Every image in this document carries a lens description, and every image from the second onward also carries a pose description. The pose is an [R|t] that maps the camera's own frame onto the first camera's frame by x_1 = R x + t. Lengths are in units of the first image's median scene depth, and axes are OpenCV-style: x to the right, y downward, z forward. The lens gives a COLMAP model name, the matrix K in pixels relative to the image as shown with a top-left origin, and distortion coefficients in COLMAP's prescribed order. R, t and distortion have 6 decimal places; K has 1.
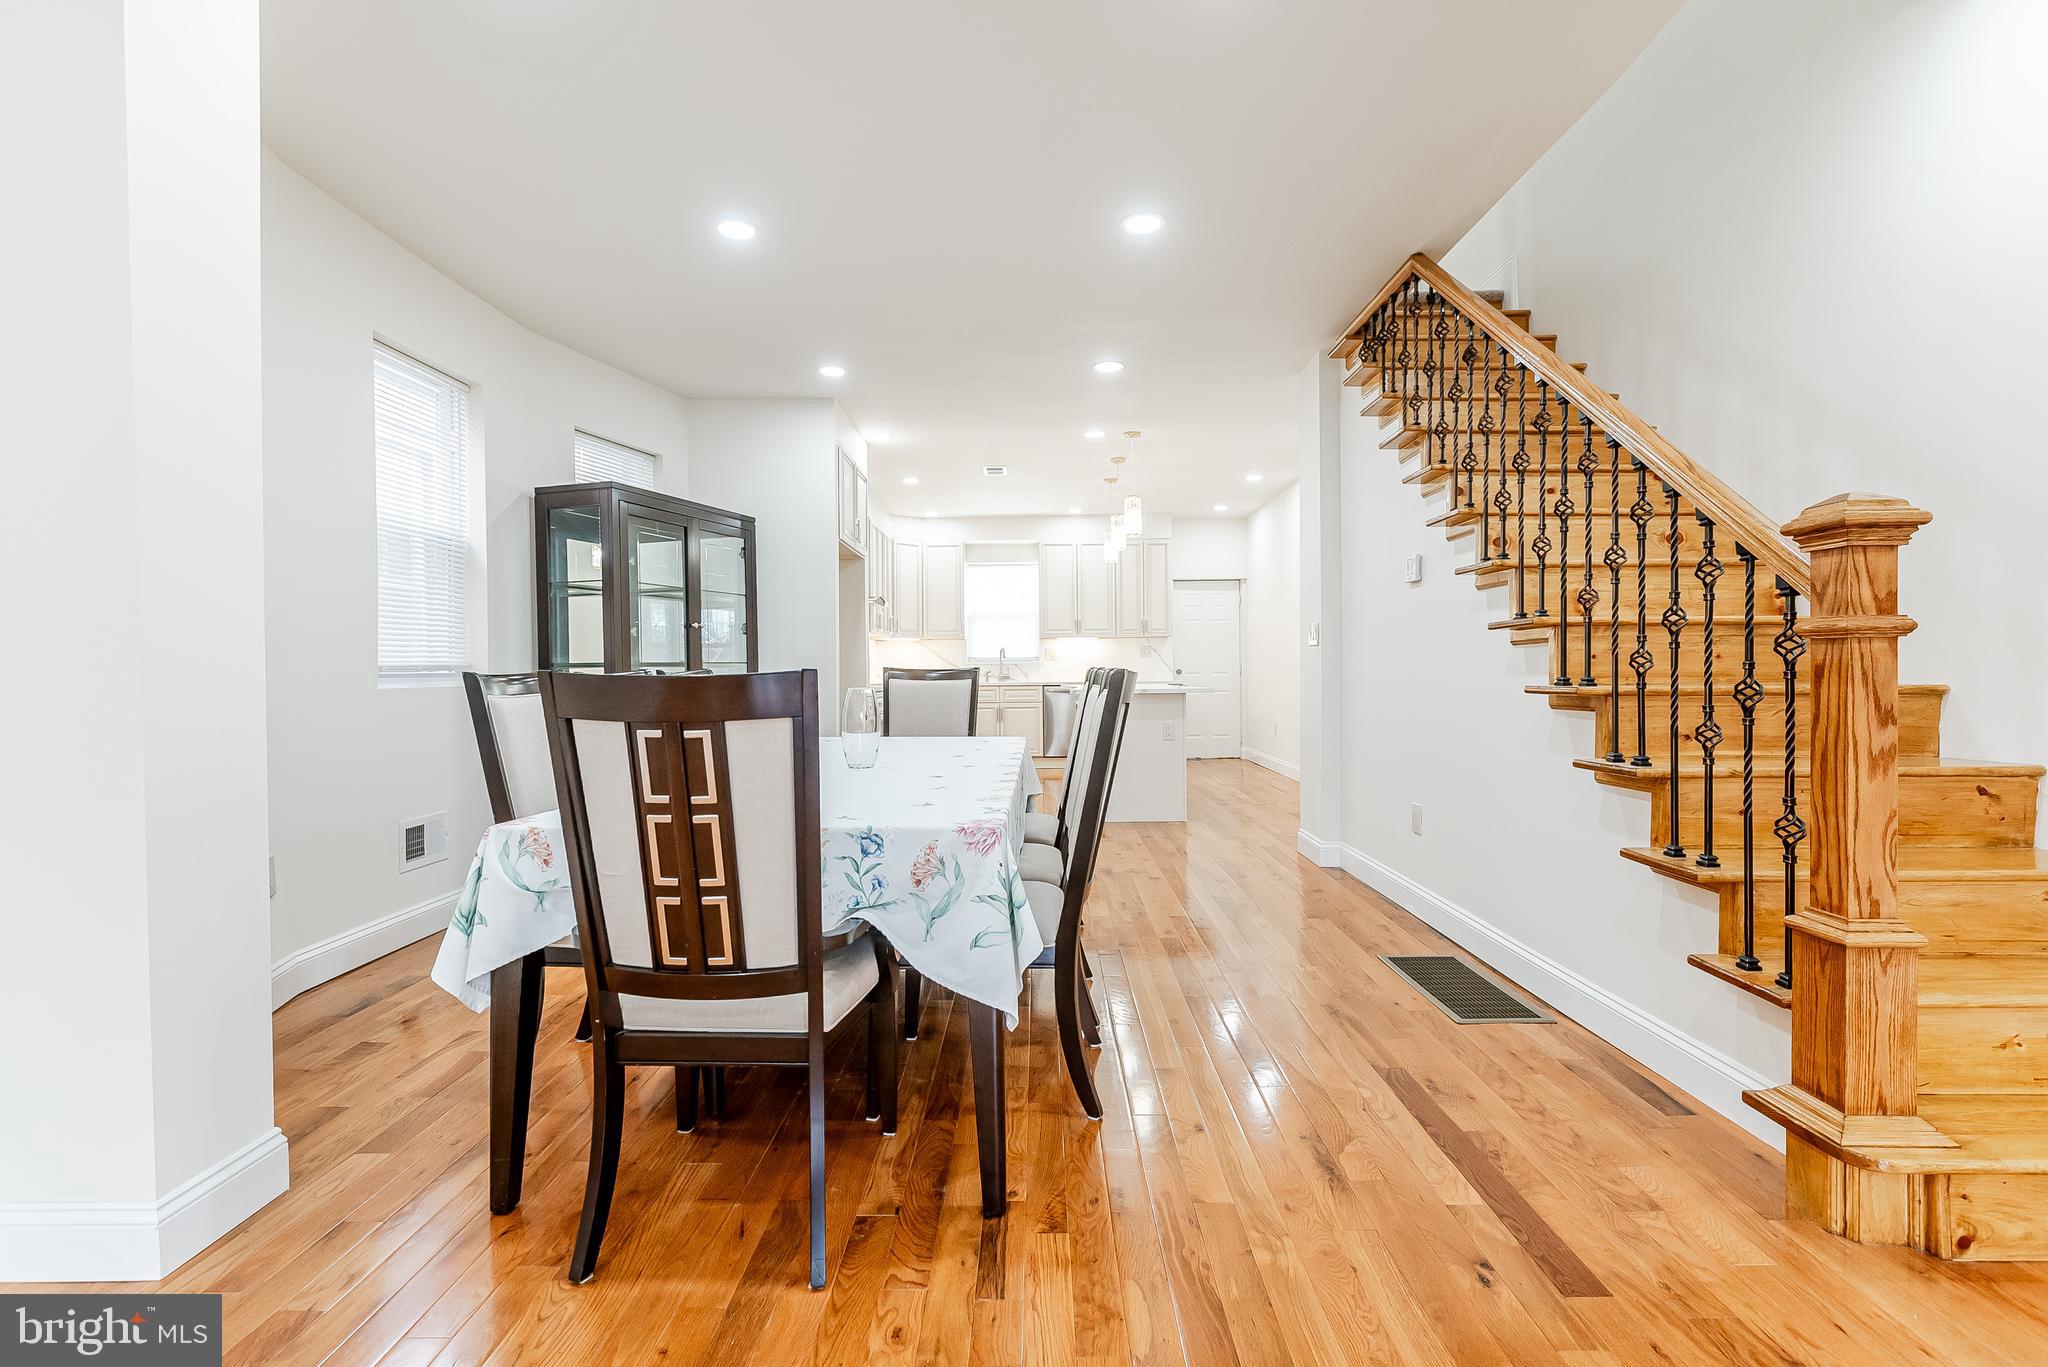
lens RADIAL K [[937.3, 0, 1019.6], [0, 937.3, 682.0], [0, 0, 1]] dist [-0.002988, -0.000136]
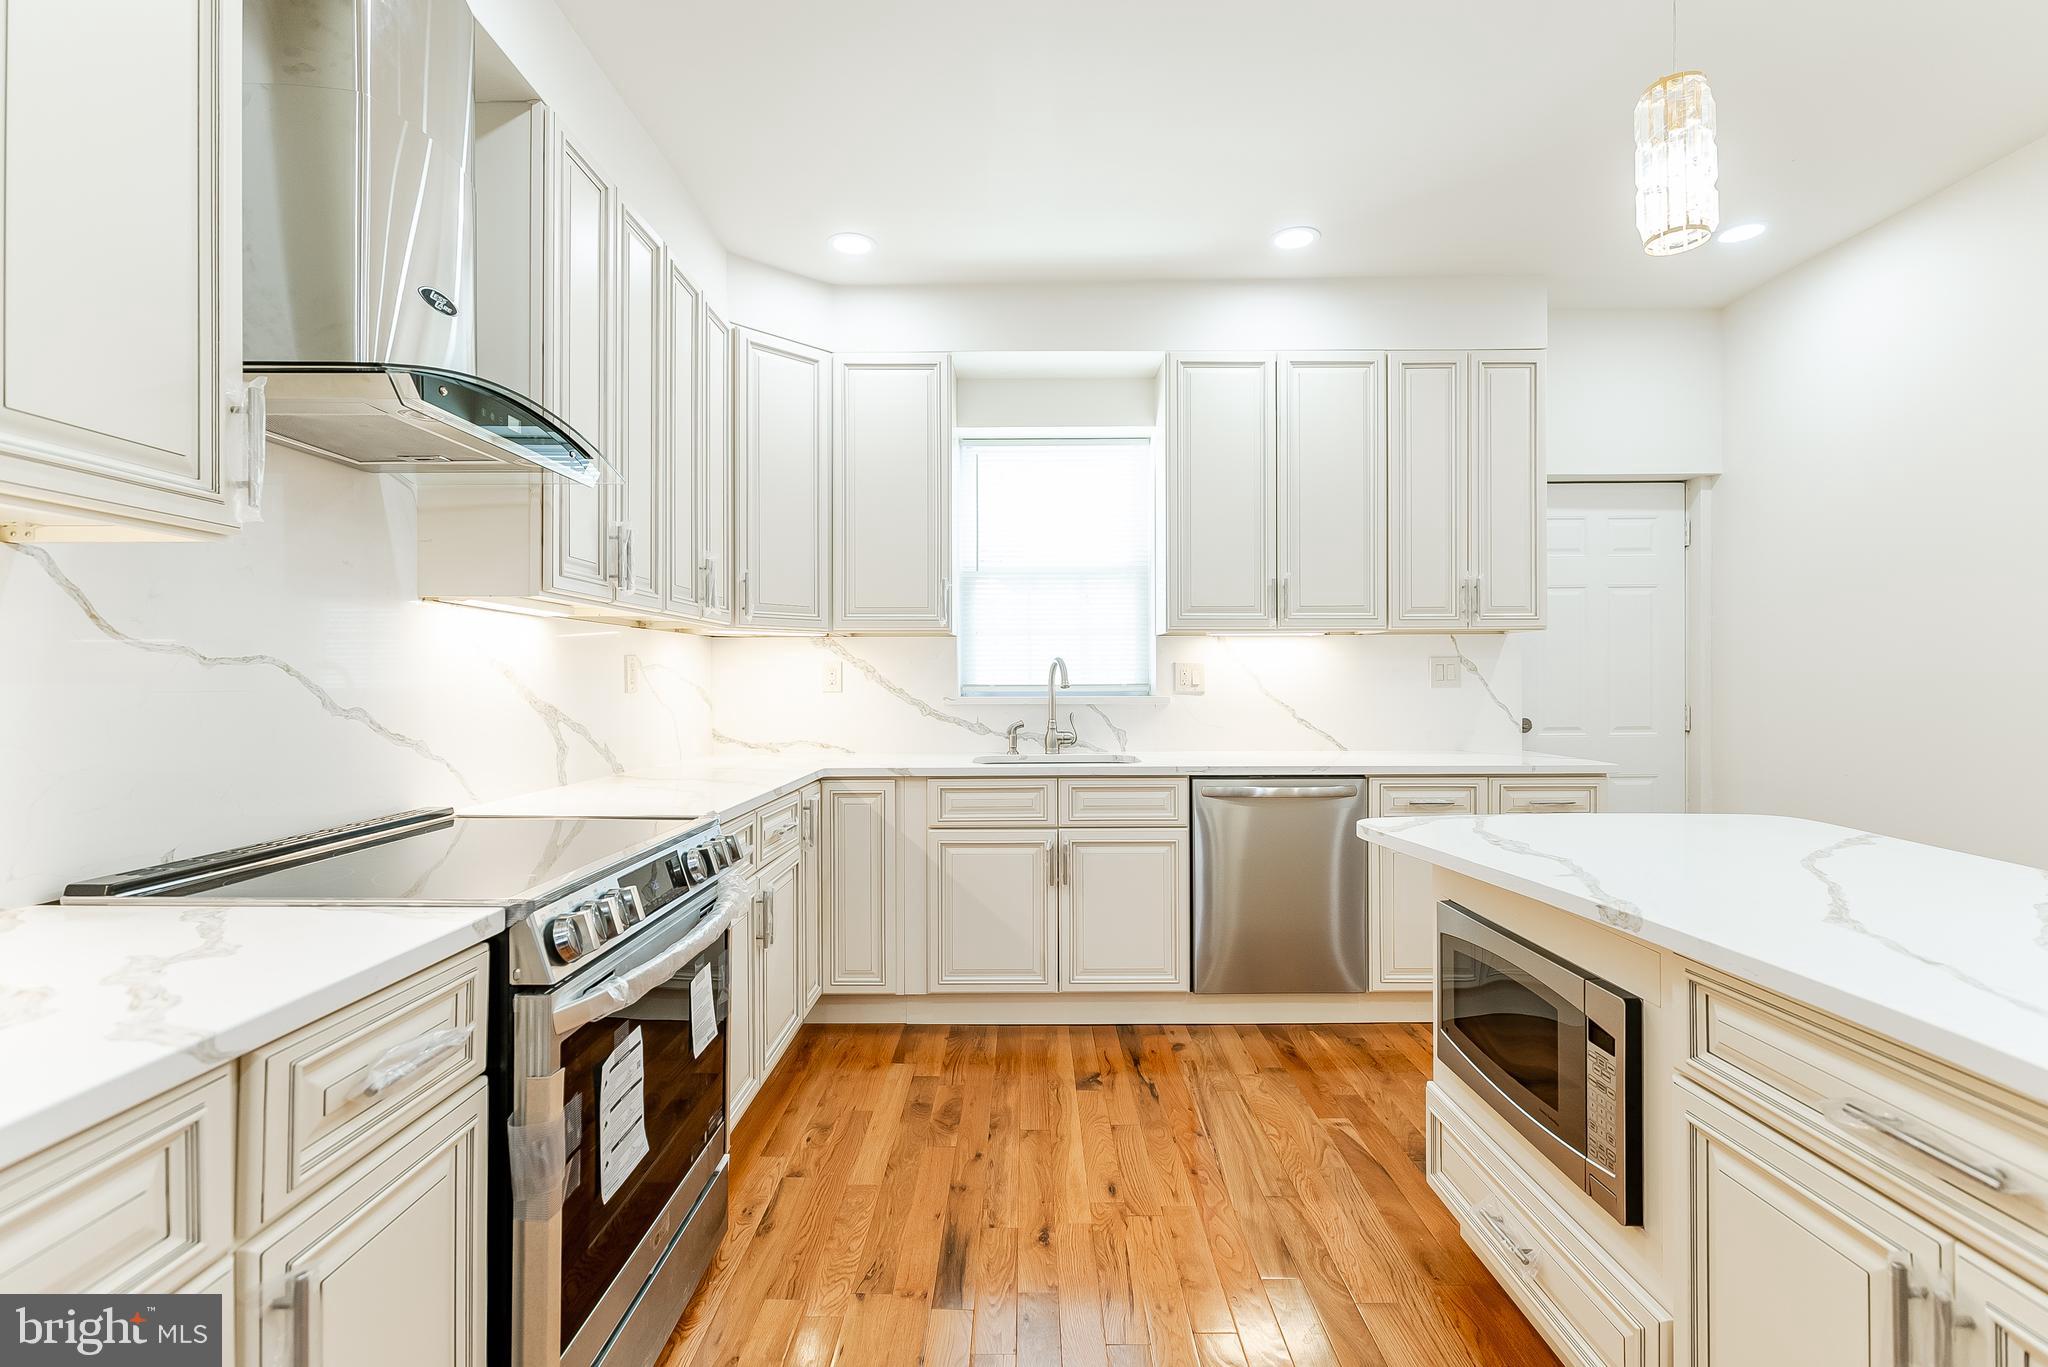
lens RADIAL K [[937.3, 0, 1025.6], [0, 937.3, 678.0], [0, 0, 1]] dist [-0.002988, -0.000136]
pose [[0.999847, 0.003311, 0.017161, -0.158387], [-0.003048, 0.999878, -0.015328, -0.103552], [-0.017209, 0.015273, 0.999735, 2.771746]]
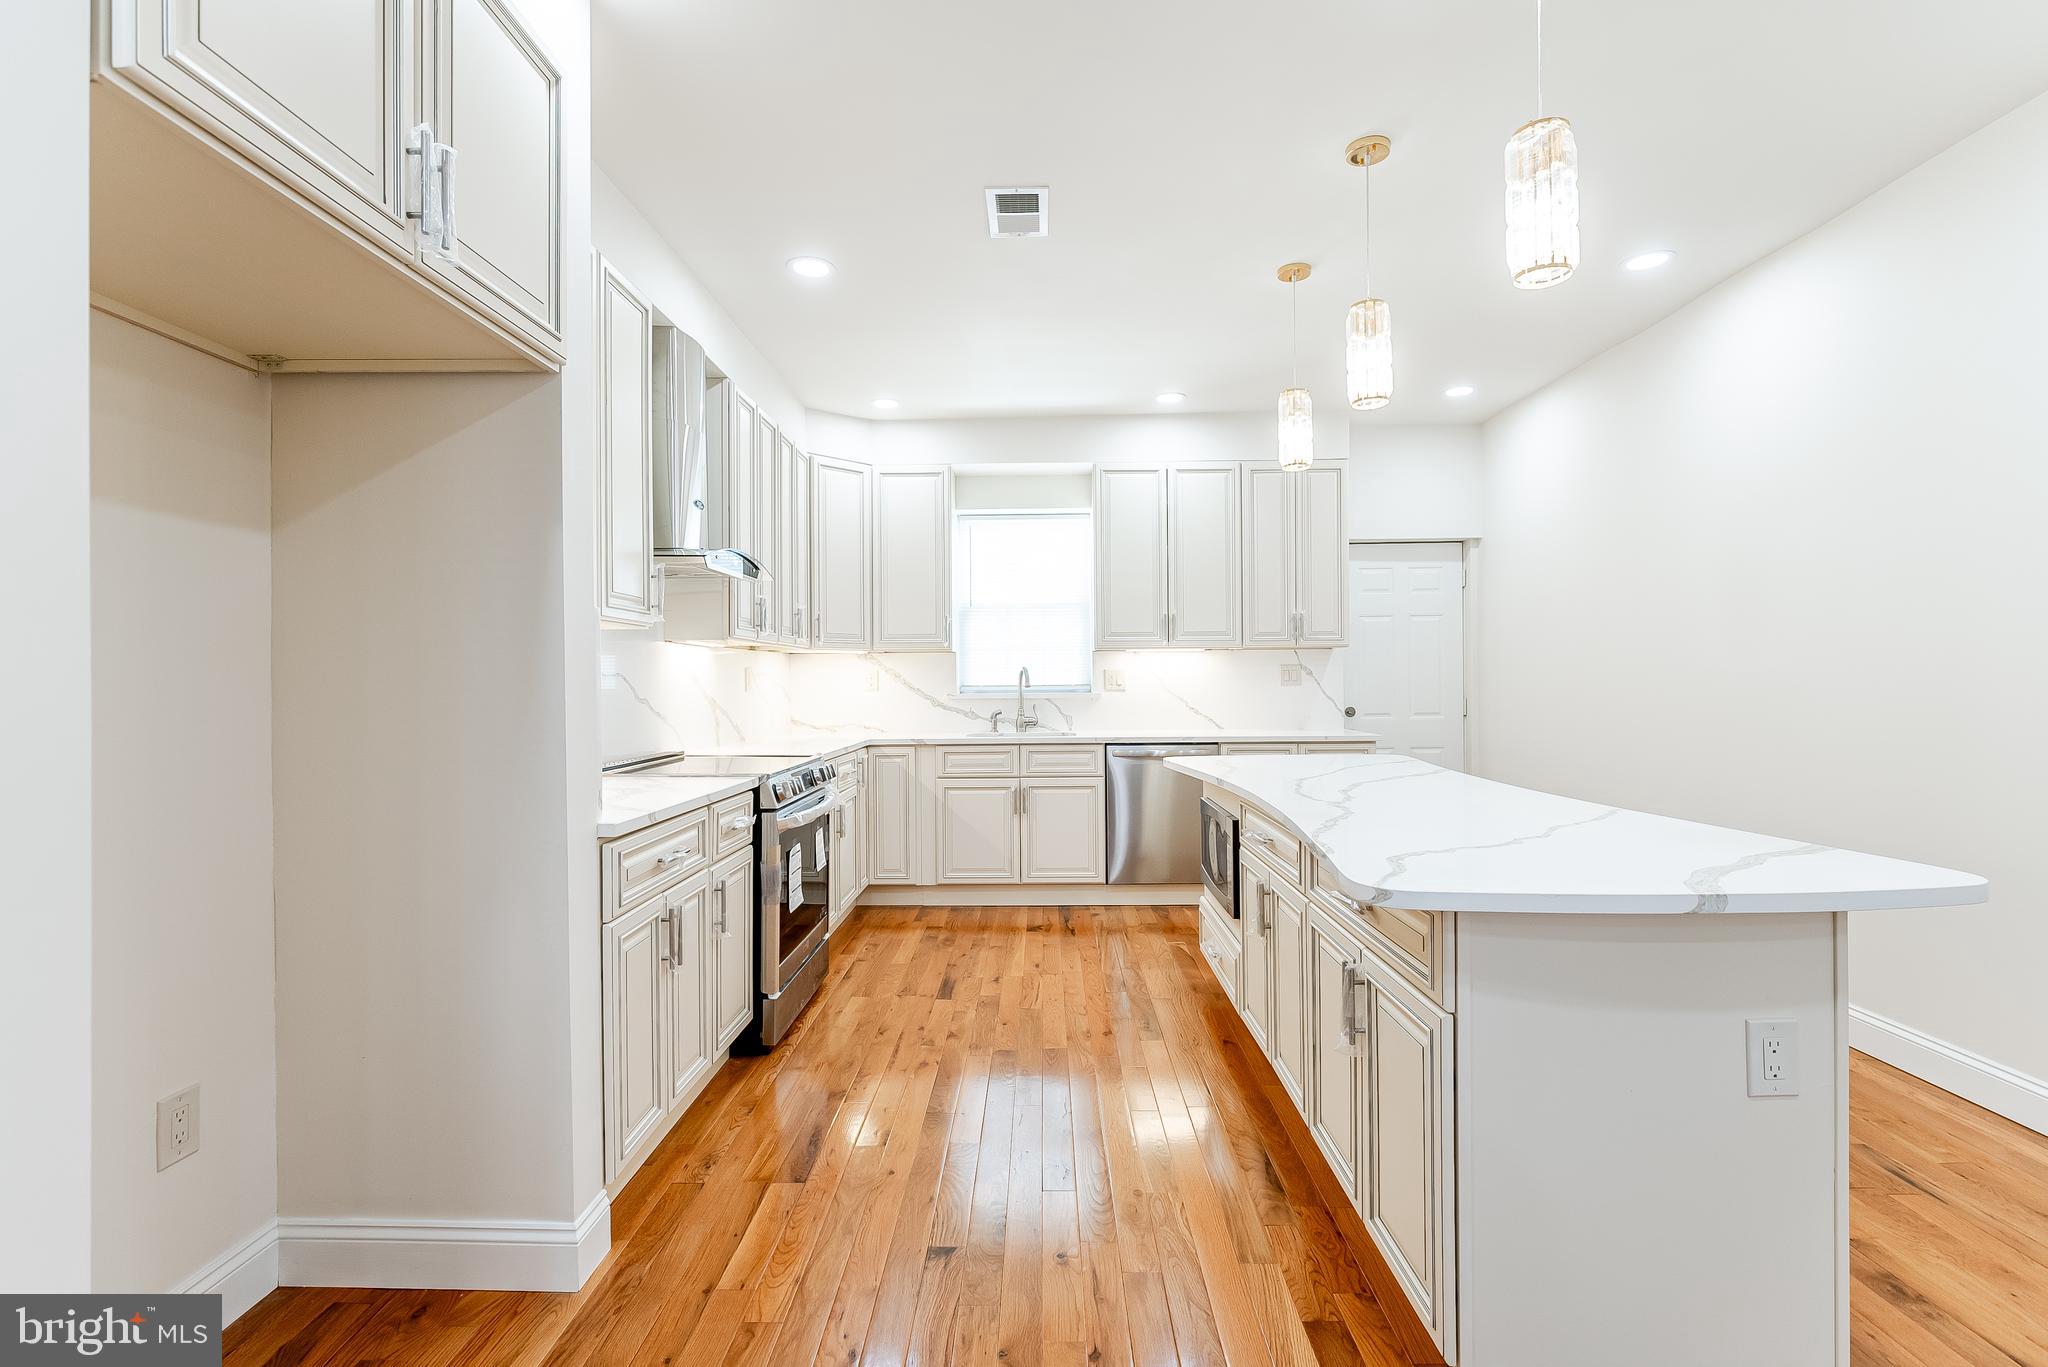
lens RADIAL K [[937.3, 0, 1026.6], [0, 937.3, 678.8], [0, 0, 1]] dist [-0.002988, -0.000136]
pose [[0.999998, -0.000849, 0.001849, -0.076799], [0.000876, 0.999890, -0.014808, -0.097755], [-0.001837, 0.014810, 0.999889, 2.030858]]
